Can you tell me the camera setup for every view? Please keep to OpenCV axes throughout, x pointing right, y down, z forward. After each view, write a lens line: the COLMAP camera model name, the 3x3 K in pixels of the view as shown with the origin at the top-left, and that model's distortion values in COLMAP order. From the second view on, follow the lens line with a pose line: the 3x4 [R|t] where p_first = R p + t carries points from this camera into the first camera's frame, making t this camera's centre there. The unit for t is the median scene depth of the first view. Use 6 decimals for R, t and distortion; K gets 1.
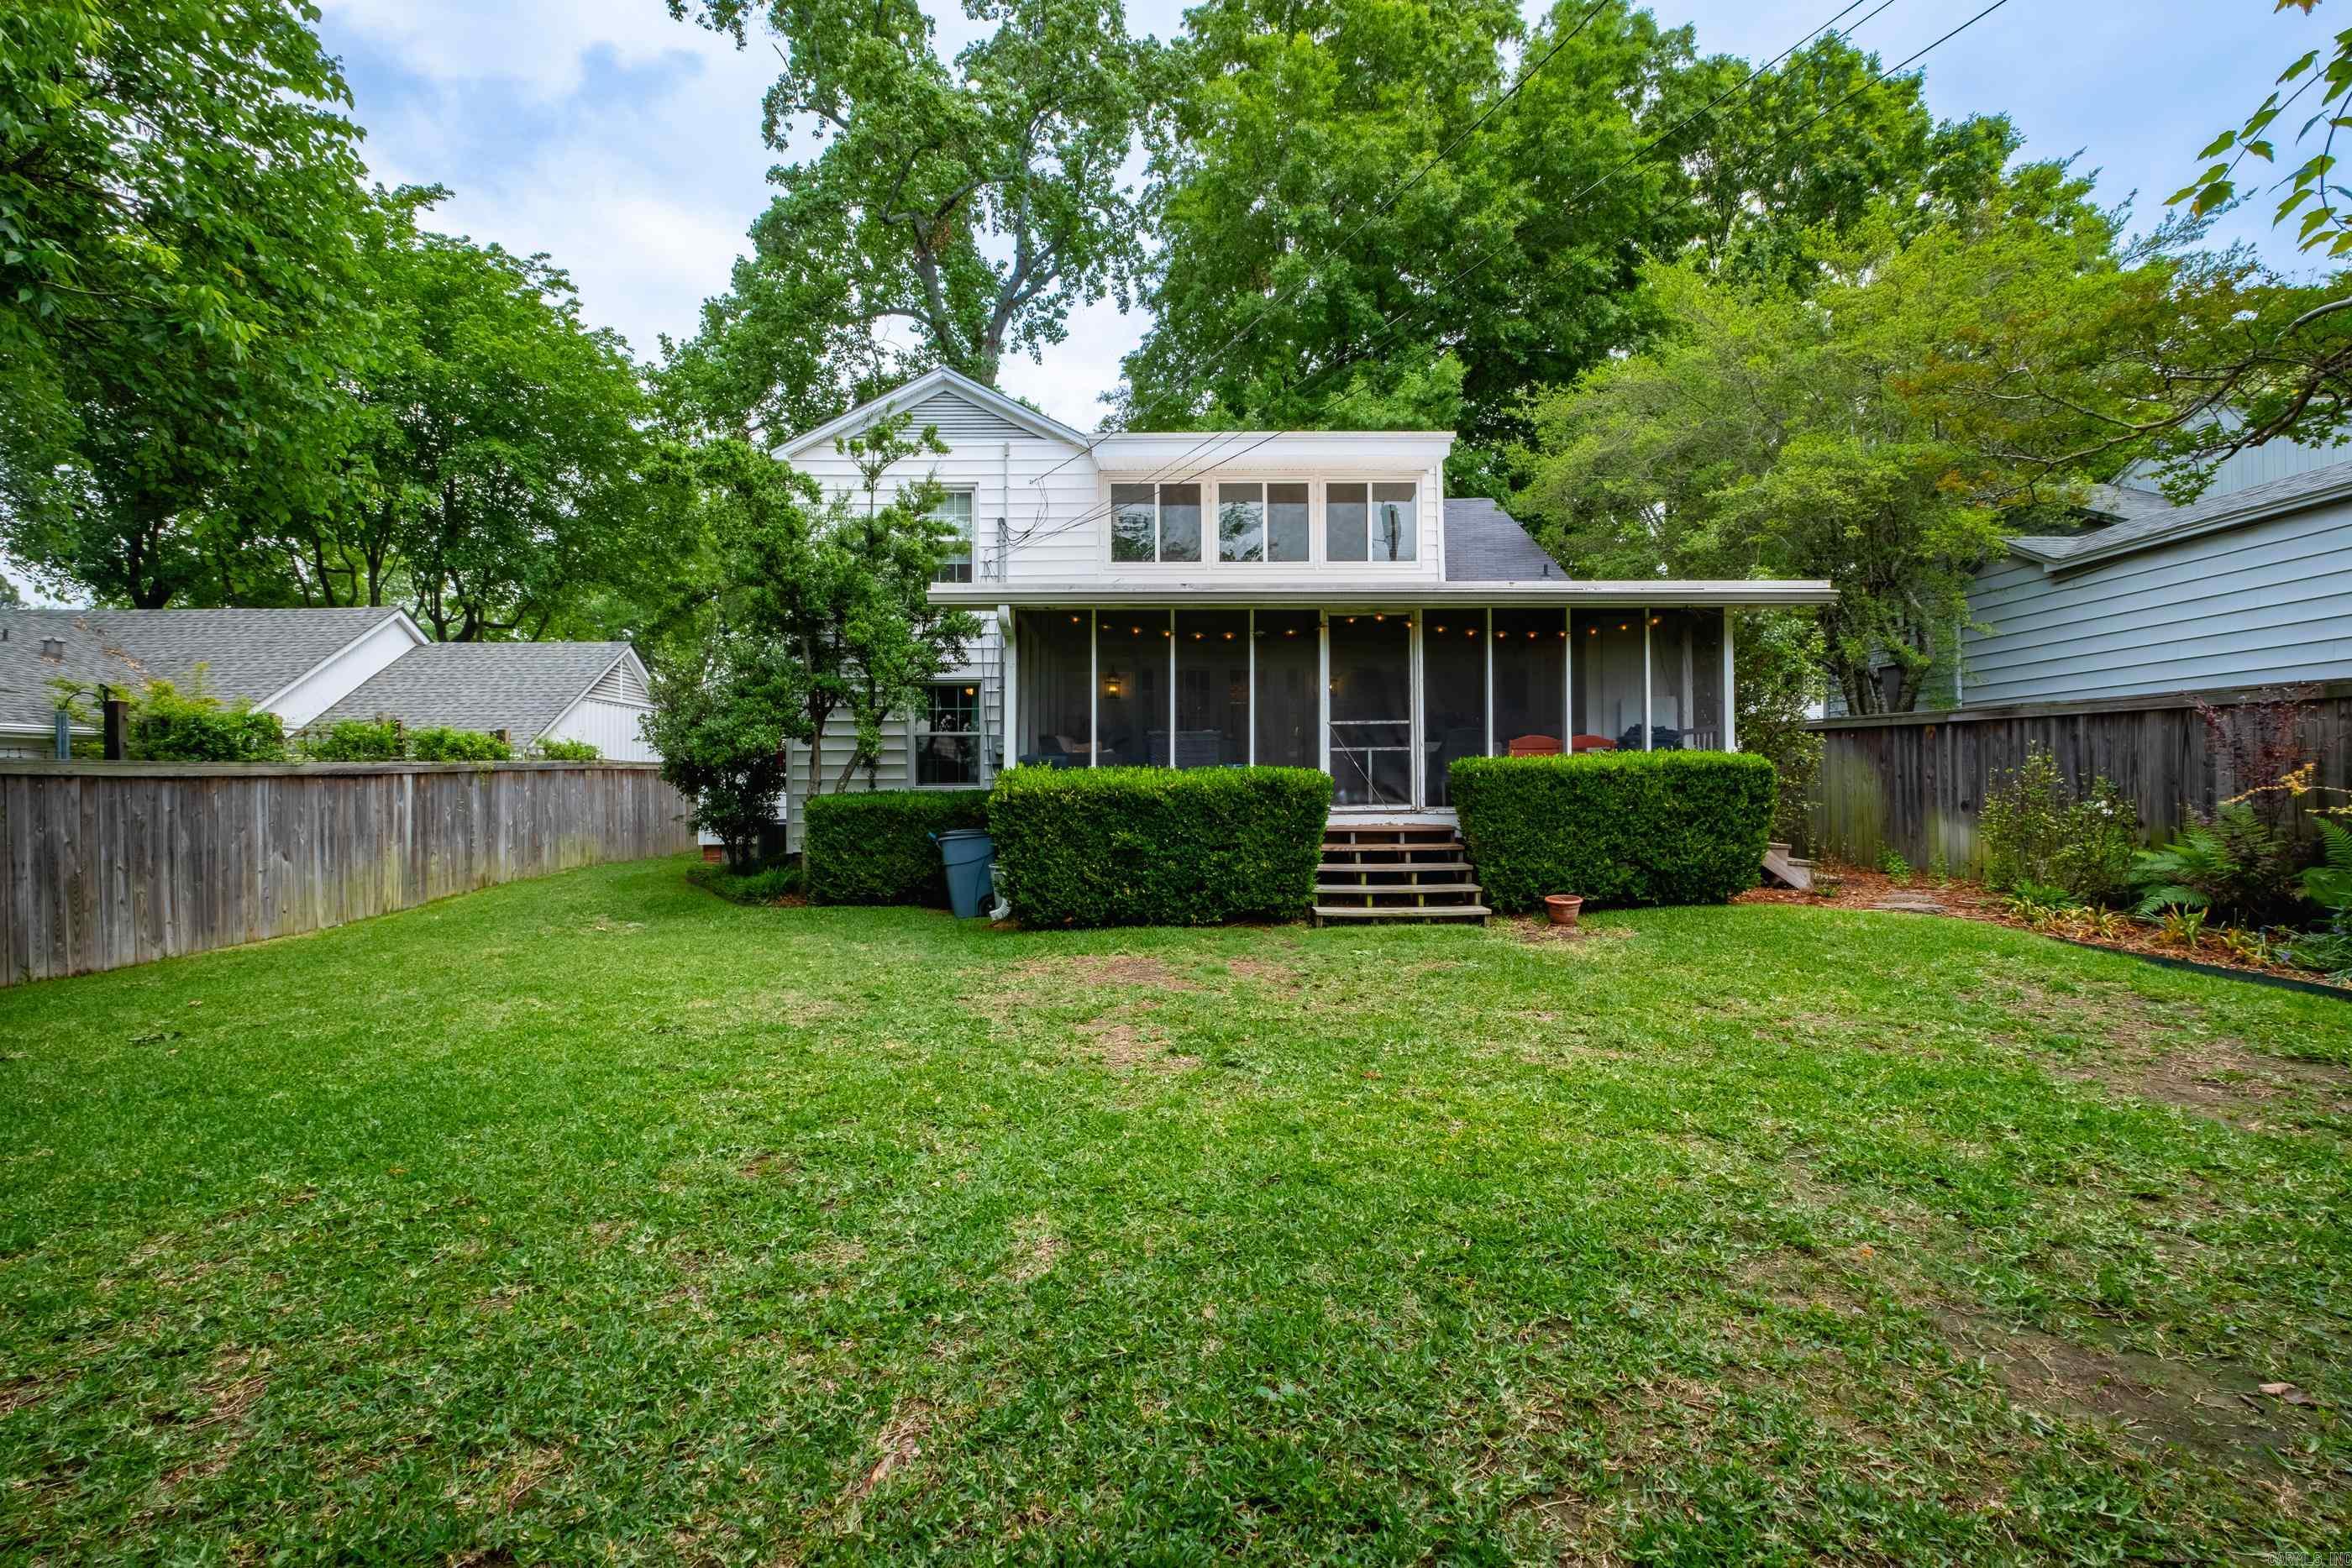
lens RADIAL K [[1019.6, 0, 1218.4], [0, 1019.6, 795.7], [0, 0, 1]] dist [0.004670, -0.000525]
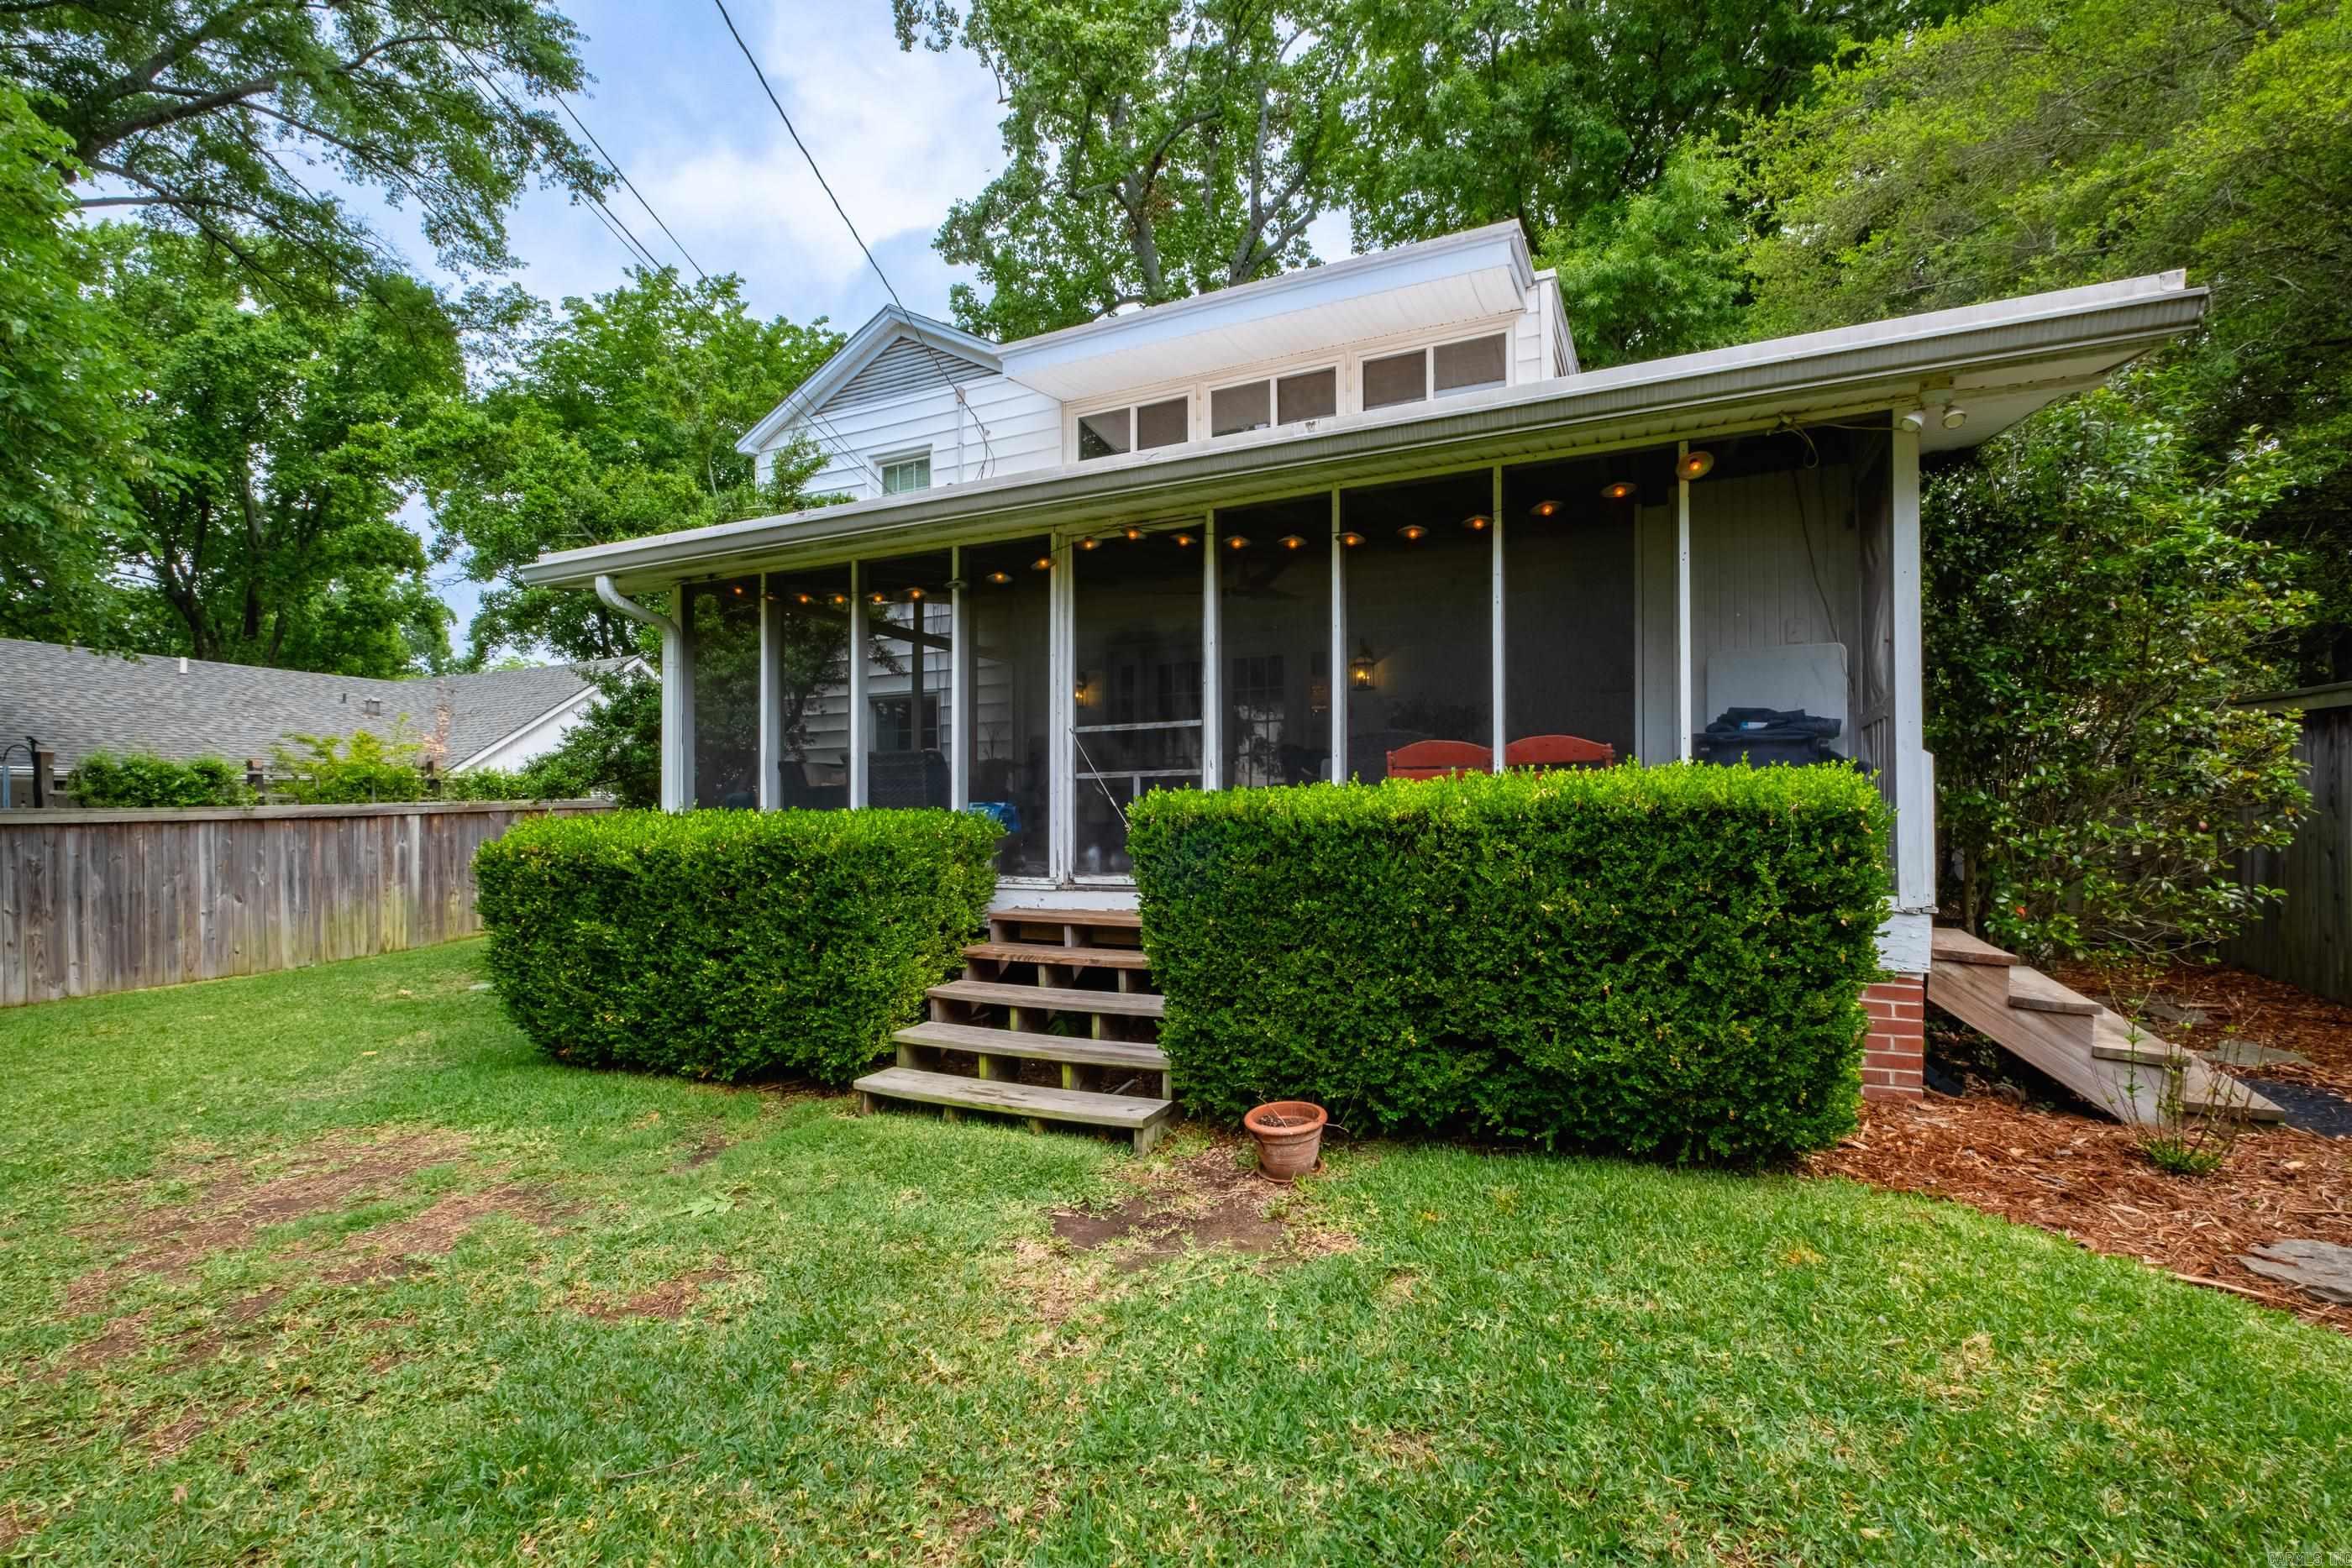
lens RADIAL K [[1057.1, 0, 1142.1], [0, 1057.1, 834.8], [0, 0, 1]] dist [0.006850, 0.000108]
pose [[0.898936, 0.006094, -0.438038, 0.408955], [-0.000730, 0.999923, 0.012414, -0.020209], [0.438079, -0.010839, 0.898871, 0.486886]]
